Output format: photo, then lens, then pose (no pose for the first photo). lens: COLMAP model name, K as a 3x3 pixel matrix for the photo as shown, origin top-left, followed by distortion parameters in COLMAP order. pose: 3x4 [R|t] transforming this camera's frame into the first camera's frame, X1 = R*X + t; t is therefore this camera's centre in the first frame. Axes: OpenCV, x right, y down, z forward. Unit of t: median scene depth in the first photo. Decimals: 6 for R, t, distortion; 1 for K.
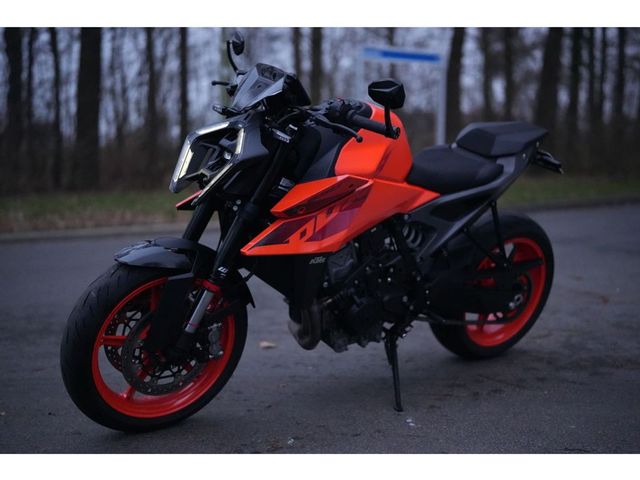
lens RADIAL K [[920.3, 0, 320.0], [0, 920.3, 240.0], [0, 0, 1]] dist [-0.012666, 0.644392]
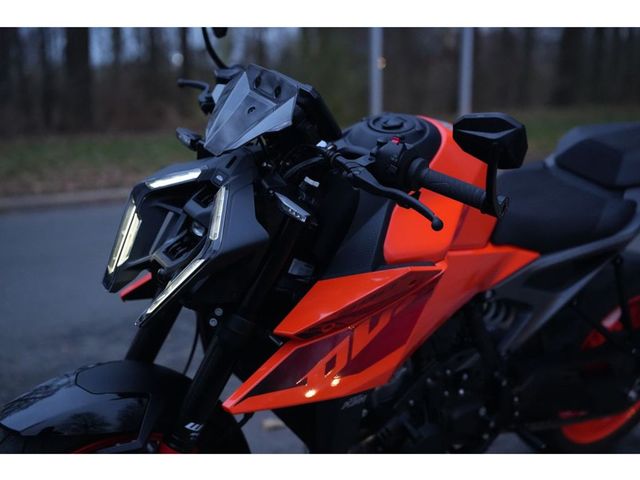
lens RADIAL K [[920.3, 0, 320.0], [0, 920.3, 240.0], [0, 0, 1]] dist [-0.012666, 0.644392]
pose [[0.999942, -0.006075, -0.008890, -0.018778], [0.006804, 0.996404, 0.084455, -0.131564], [0.008345, -0.084510, 0.996388, 0.416647]]
